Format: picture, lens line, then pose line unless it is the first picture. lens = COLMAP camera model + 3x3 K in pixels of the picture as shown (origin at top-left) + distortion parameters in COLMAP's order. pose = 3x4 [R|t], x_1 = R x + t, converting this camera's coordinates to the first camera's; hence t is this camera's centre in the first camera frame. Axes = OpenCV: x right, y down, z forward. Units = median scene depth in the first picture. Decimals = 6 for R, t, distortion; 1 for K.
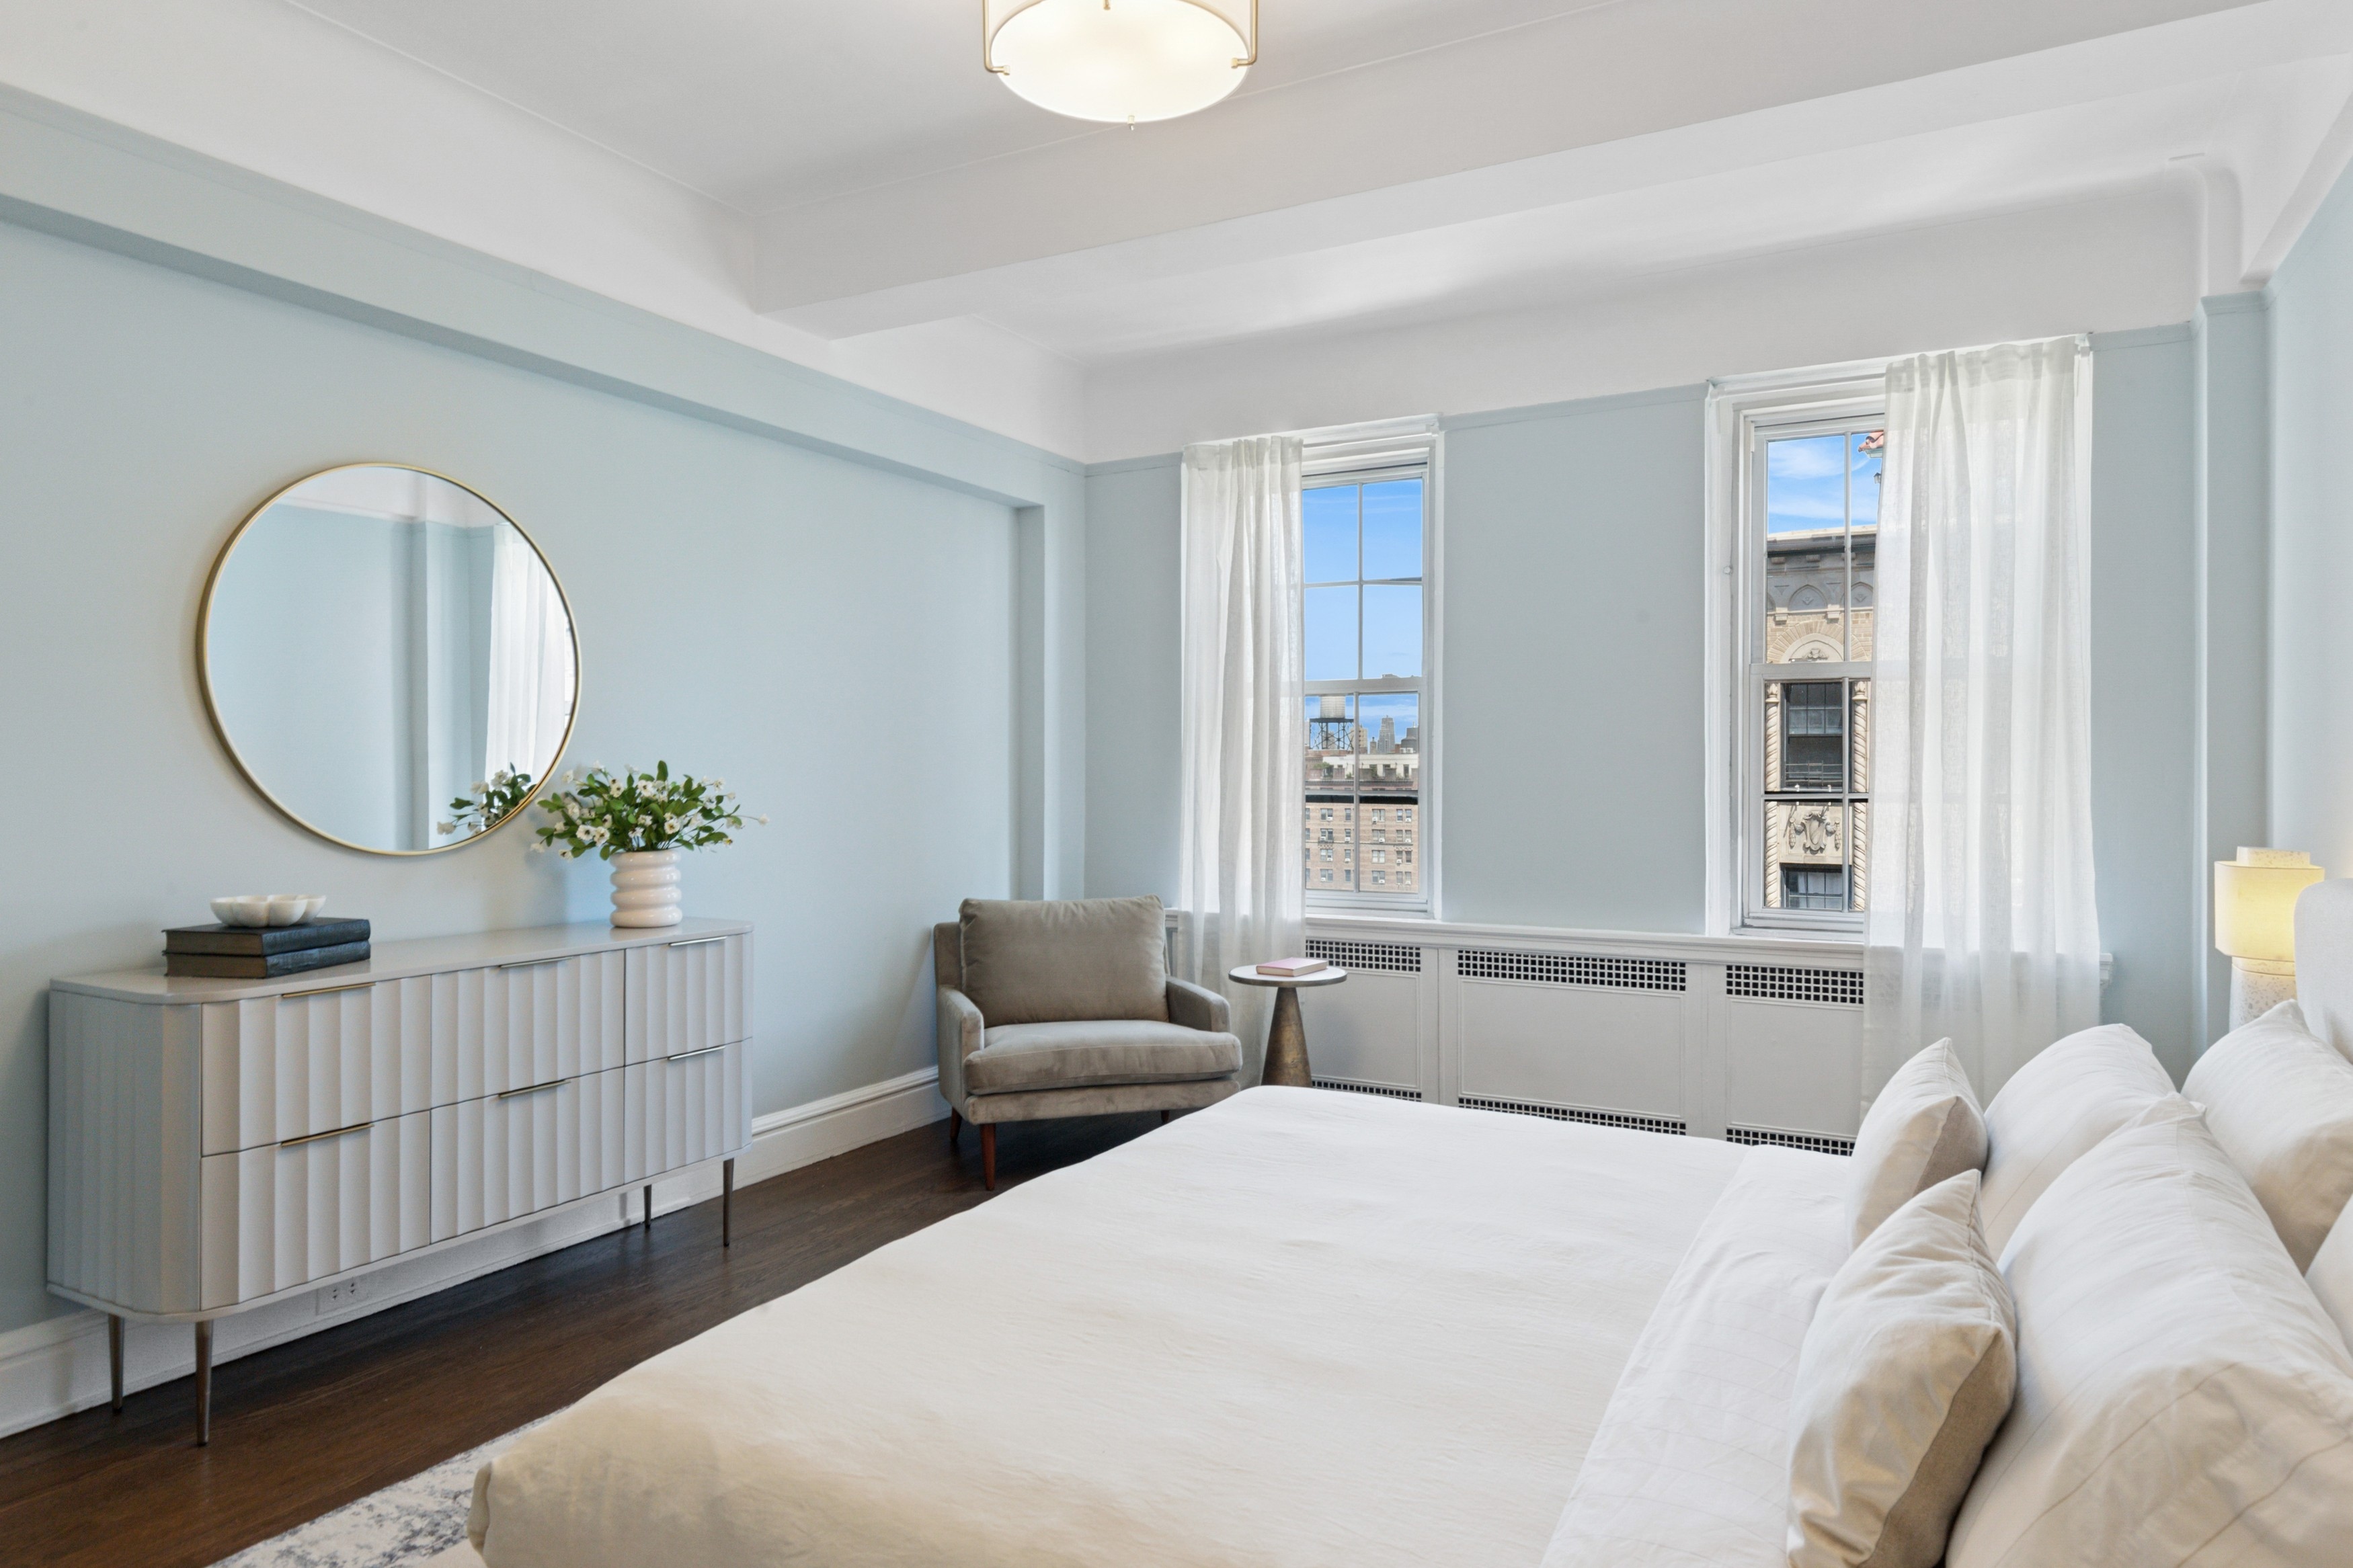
lens RADIAL K [[1443.8, 0, 1187.1], [0, 1443.8, 770.6], [0, 0, 1]] dist [-0.003867, 0.001514]
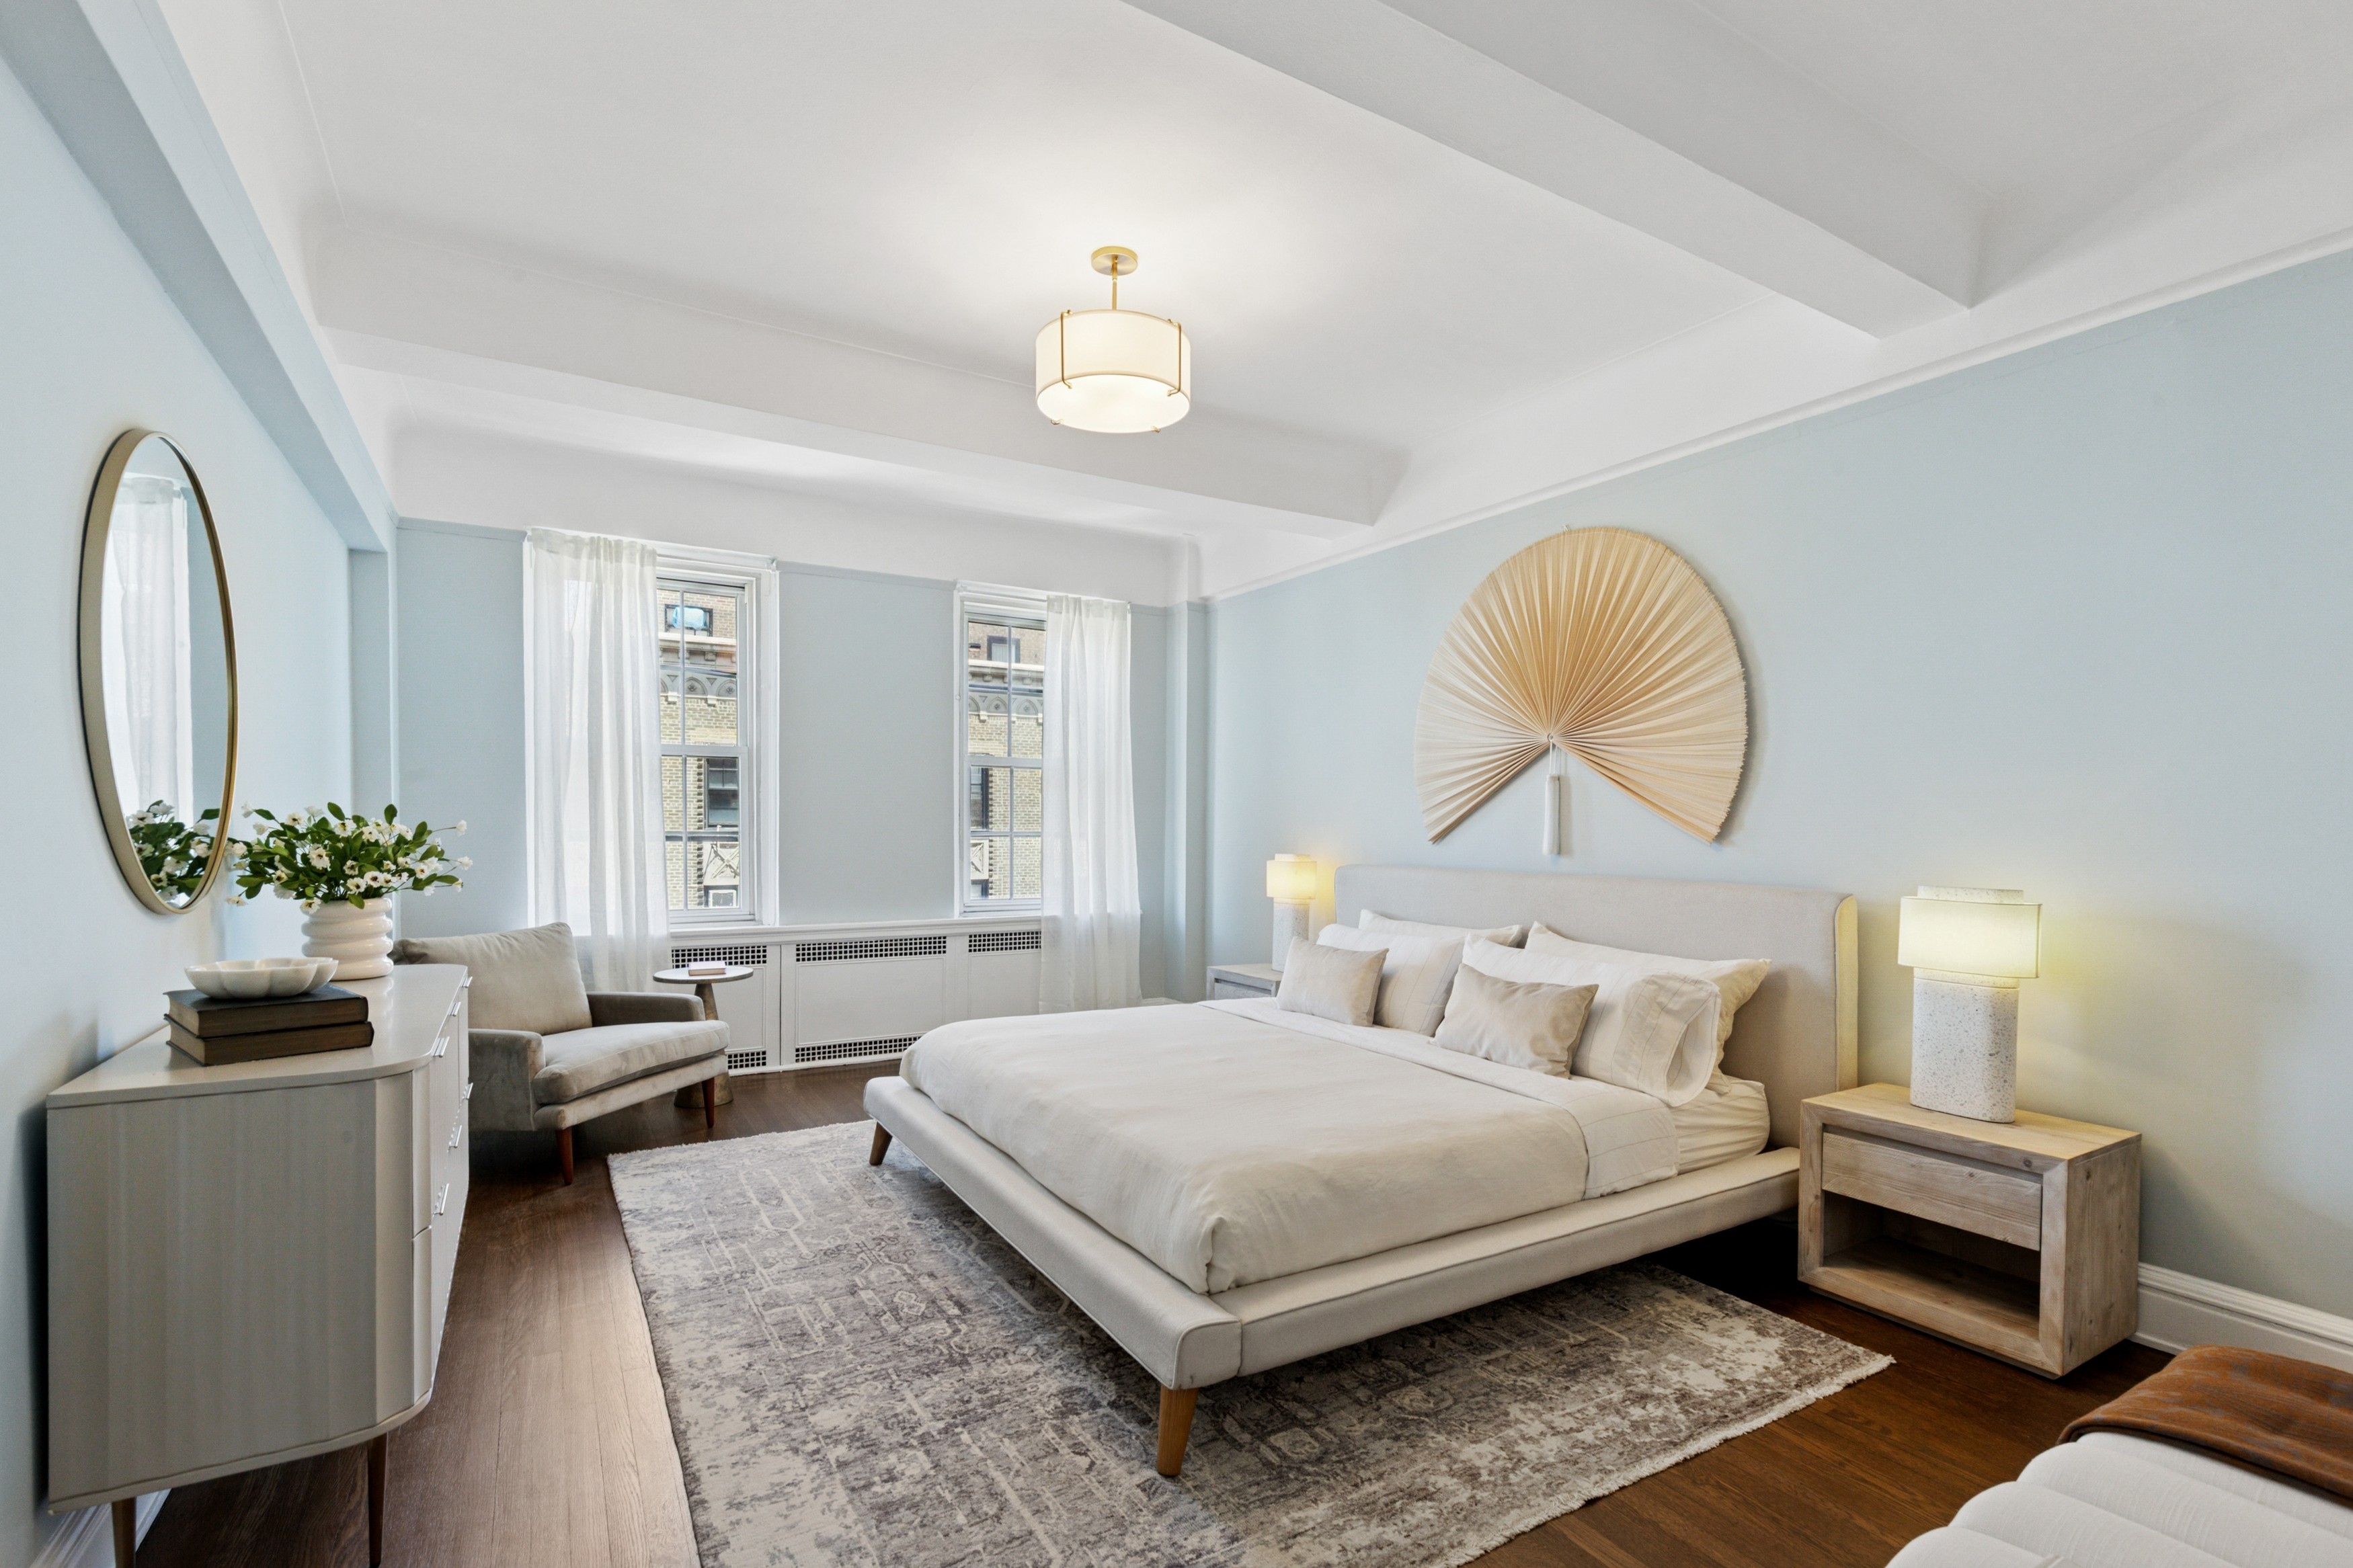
lens RADIAL K [[1086.2, 0, 1213.8], [0, 1086.2, 855.1], [0, 0, 1]] dist [0.017976, 0.000366]
pose [[0.498757, -0.022645, 0.866446, -0.525464], [-0.011349, 0.999402, 0.032653, -0.002630], [-0.866668, -0.026119, 0.498201, 0.113856]]
